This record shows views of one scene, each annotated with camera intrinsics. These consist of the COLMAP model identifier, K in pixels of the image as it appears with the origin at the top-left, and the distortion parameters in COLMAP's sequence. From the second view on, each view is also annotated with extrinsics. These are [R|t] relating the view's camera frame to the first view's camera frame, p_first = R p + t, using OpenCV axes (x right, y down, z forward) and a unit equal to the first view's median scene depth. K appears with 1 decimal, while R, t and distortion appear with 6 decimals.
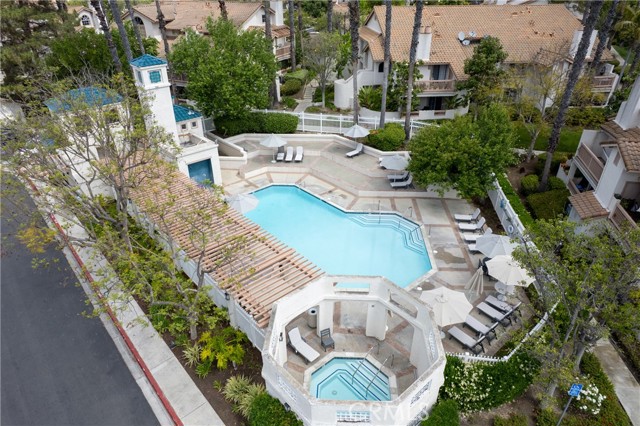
lens RADIAL K [[412.6, 0, 313.5], [0, 412.6, 211.5], [0, 0, 1]] dist [-0.002681, -0.001484]
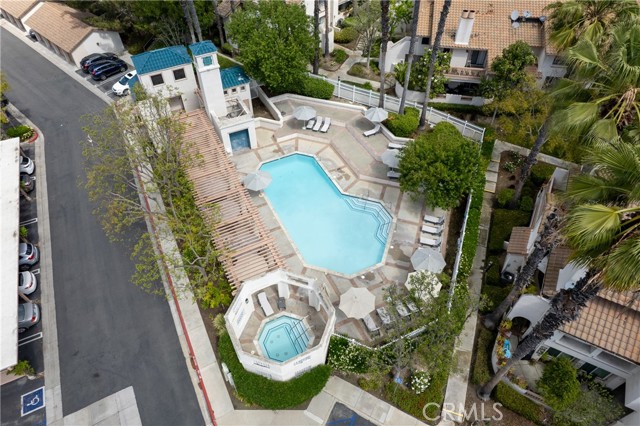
lens RADIAL K [[412.6, 0, 313.5], [0, 412.6, 211.5], [0, 0, 1]] dist [-0.002681, -0.001484]
pose [[0.966047, 0.189204, -0.175938, 0.189101], [-0.128465, 0.942583, 0.308277, -0.271354], [0.224163, -0.275208, 0.934886, -0.174855]]
